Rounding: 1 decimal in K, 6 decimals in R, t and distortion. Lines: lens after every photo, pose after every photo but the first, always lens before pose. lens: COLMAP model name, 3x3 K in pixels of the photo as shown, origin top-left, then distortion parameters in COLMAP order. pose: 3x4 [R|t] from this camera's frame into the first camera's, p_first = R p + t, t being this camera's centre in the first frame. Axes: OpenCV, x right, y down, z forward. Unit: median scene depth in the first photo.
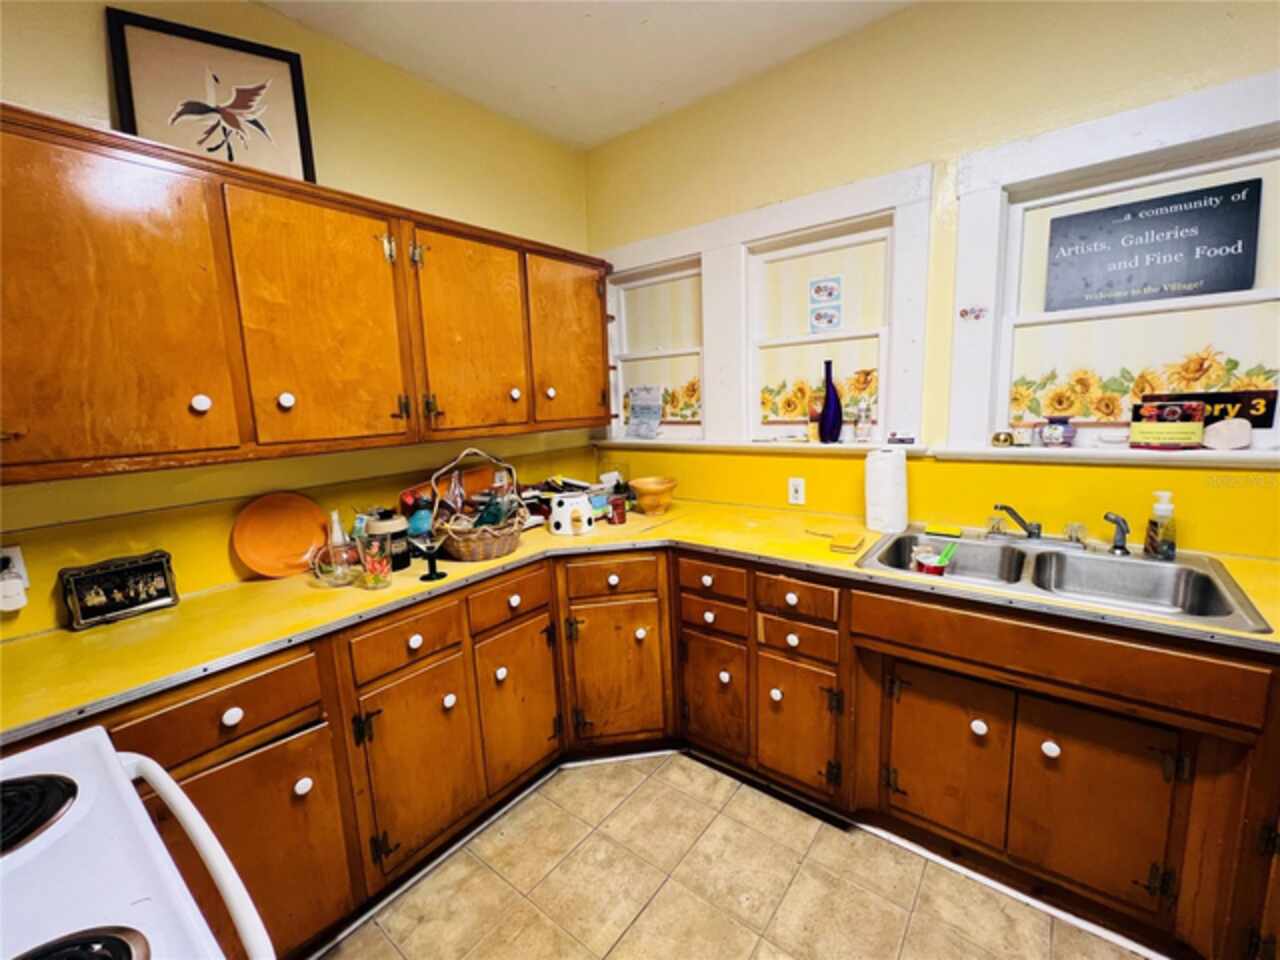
lens RADIAL K [[515.7, 0, 637.8], [0, 515.7, 477.7], [0, 0, 1]] dist [-0.002627, -0.000405]
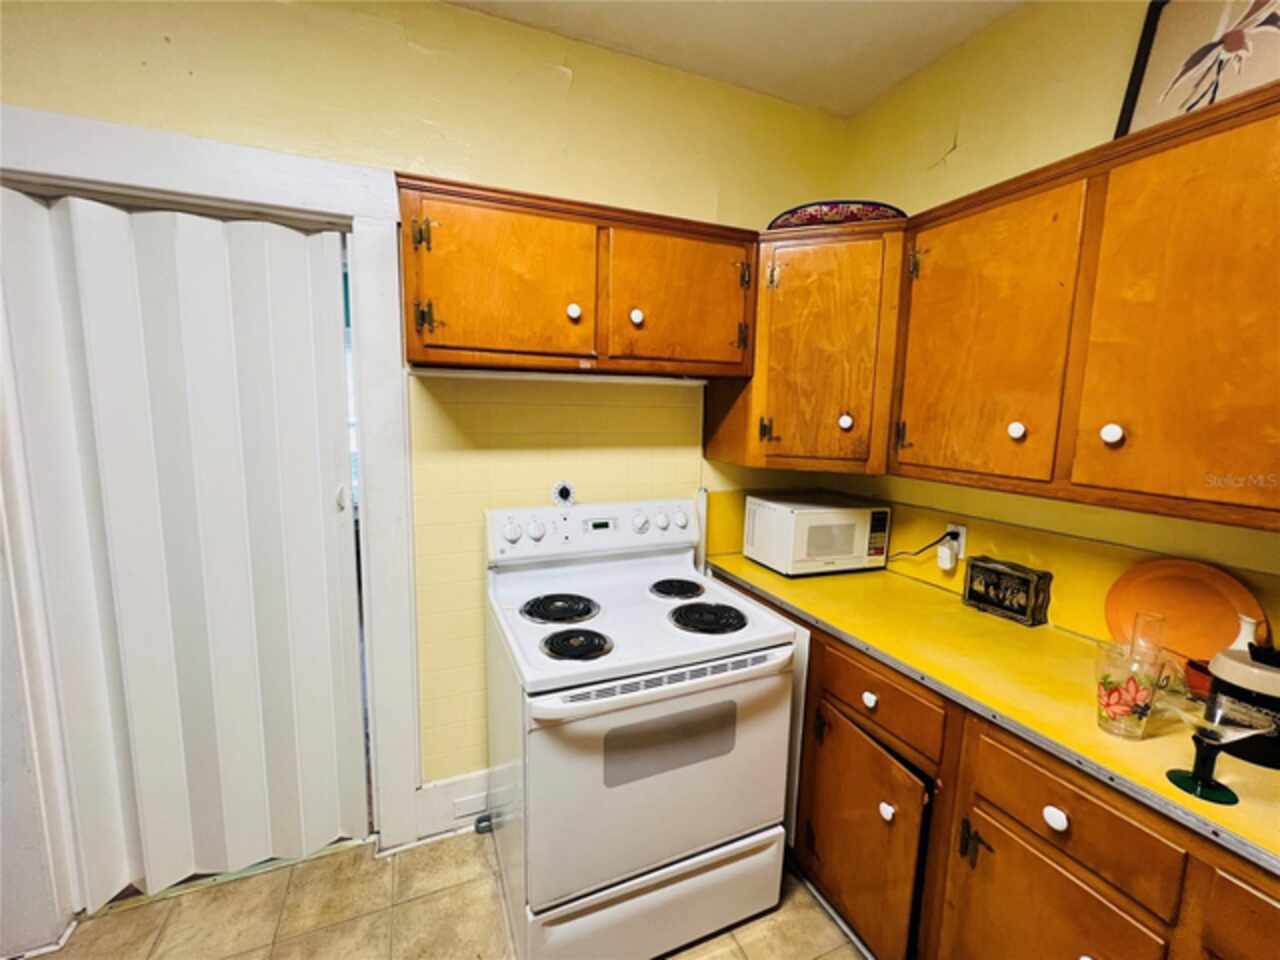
lens RADIAL K [[515.1, 0, 640.0], [0, 515.1, 475.7], [0, 0, 1]] dist [-0.001890, 0.000762]
pose [[-0.468286, 0.138623, -0.872635, 0.259986], [-0.139196, 0.963710, 0.227788, -0.141431], [0.872544, 0.228138, -0.431996, 0.629651]]
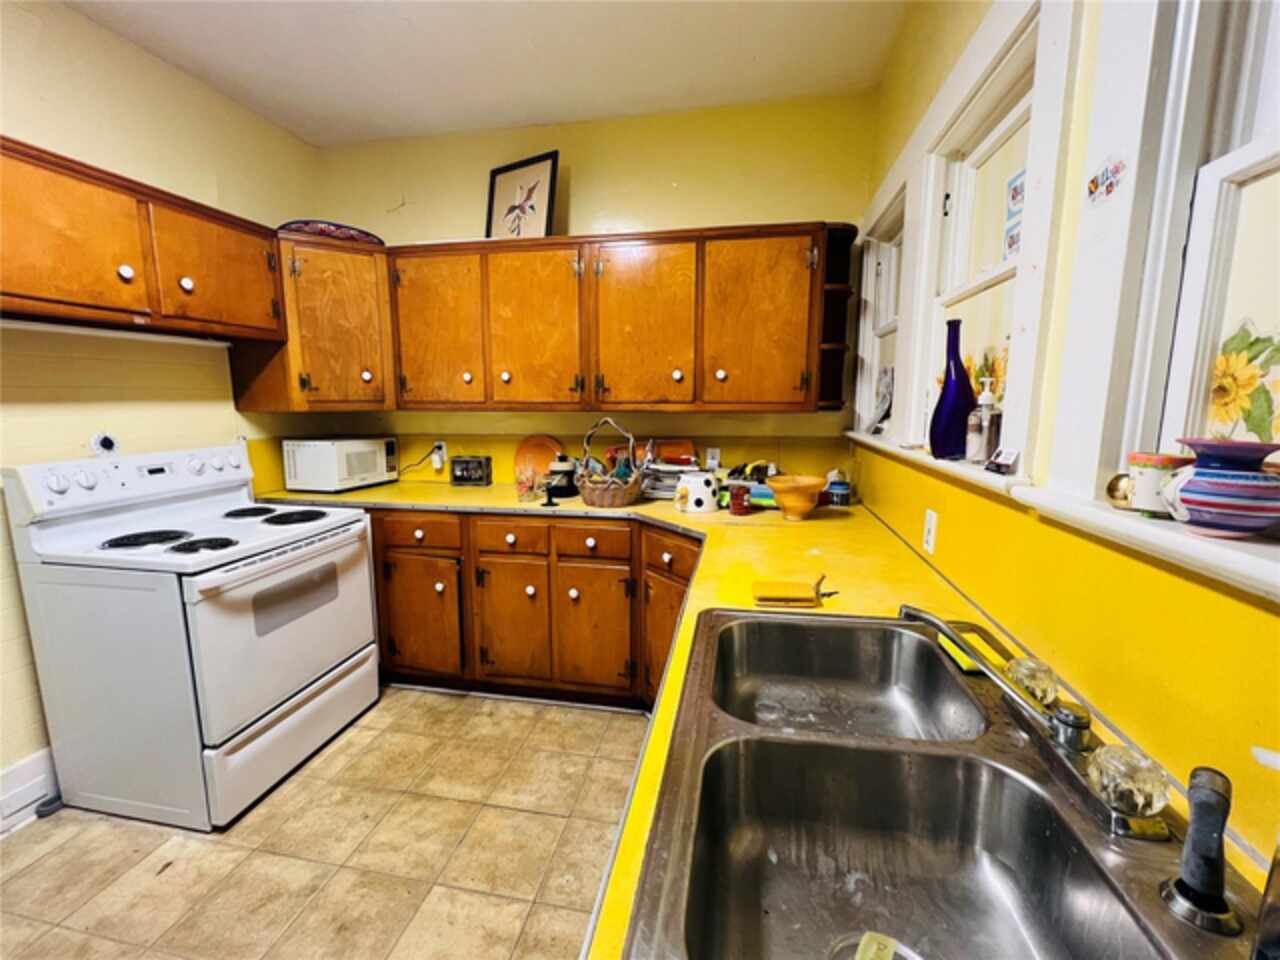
lens RADIAL K [[515.1, 0, 640.0], [0, 515.1, 475.7], [0, 0, 1]] dist [-0.001890, 0.000762]
pose [[0.481956, 0.171148, -0.859317, 0.876885], [-0.152523, 0.982152, 0.110069, -0.073953], [0.862818, 0.078017, 0.499458, 0.489165]]
